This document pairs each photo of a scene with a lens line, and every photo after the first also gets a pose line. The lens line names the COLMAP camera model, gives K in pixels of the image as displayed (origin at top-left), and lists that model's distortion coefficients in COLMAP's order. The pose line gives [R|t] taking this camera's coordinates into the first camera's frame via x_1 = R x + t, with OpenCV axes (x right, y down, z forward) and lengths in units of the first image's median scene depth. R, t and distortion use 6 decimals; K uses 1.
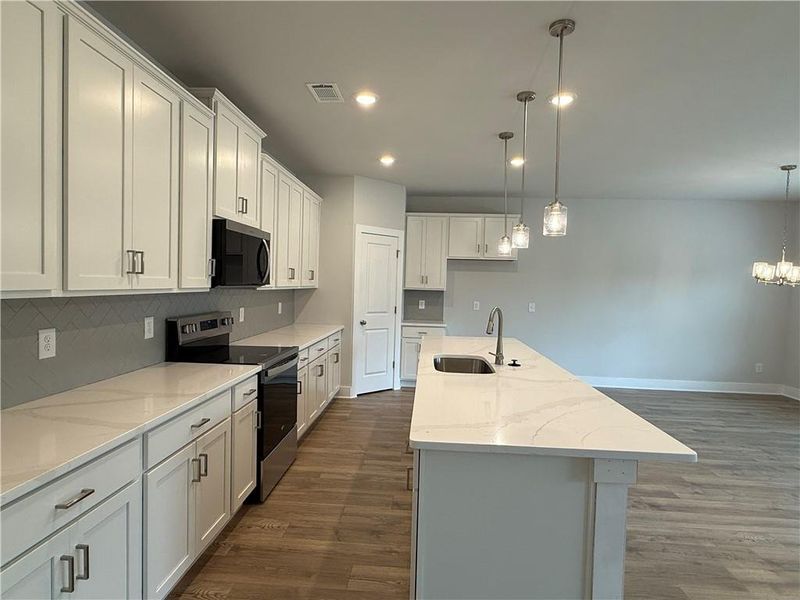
lens RADIAL K [[433.7, 0, 394.7], [0, 433.7, 301.1], [0, 0, 1]] dist [0.007132, 0.001040]
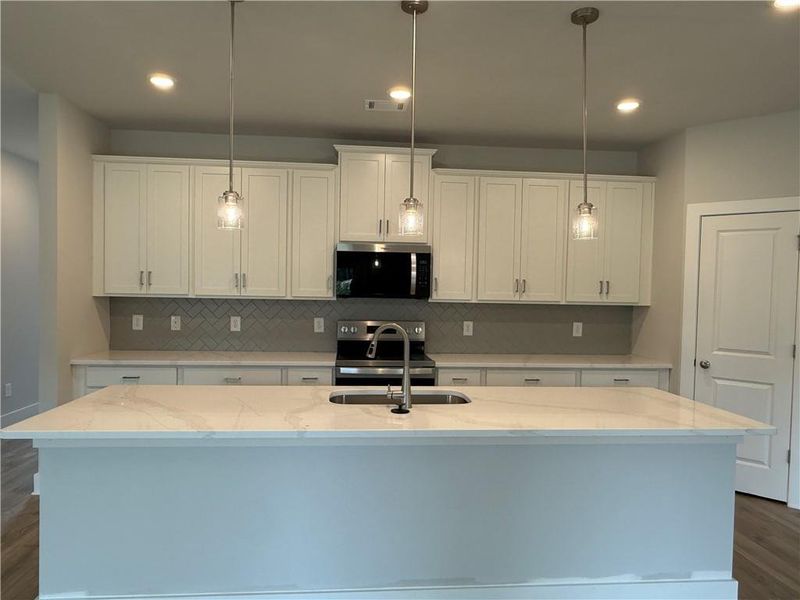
lens RADIAL K [[544.2, 0, 397.7], [0, 544.2, 299.8], [0, 0, 1]] dist [-0.002374, 0.003783]
pose [[0.180591, -0.008809, -0.983519, 0.921291], [-0.057649, 0.998146, -0.019526, -0.000982], [0.981867, 0.060225, 0.179749, 0.690216]]
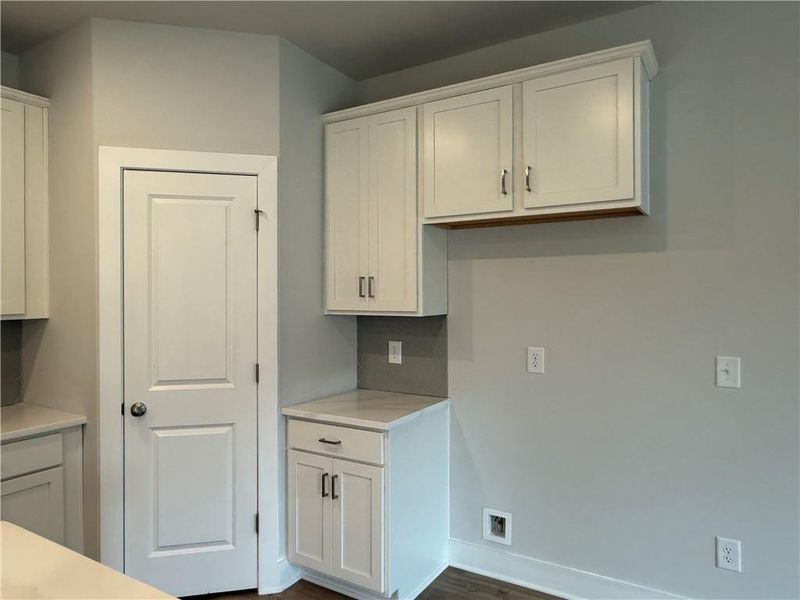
lens RADIAL K [[544.2, 0, 394.5], [0, 544.2, 299.3], [0, 0, 1]] dist [-0.002374, 0.003783]
pose [[0.884747, -0.034054, -0.464827, 0.531245], [0.015552, 0.998929, -0.043581, -0.033278], [0.465813, 0.031329, 0.884328, 1.071897]]
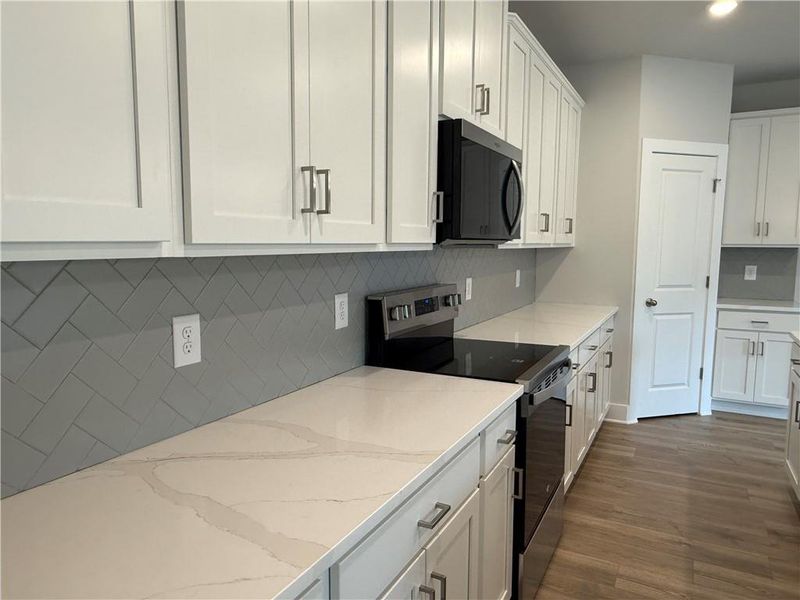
lens RADIAL K [[544.2, 0, 396.7], [0, 544.2, 300.5], [0, 0, 1]] dist [-0.002374, 0.003783]
pose [[0.913256, 0.018316, -0.406974, -0.137170], [0.005047, 0.998403, 0.056260, 0.002842], [0.407354, -0.053434, 0.911706, 0.250541]]
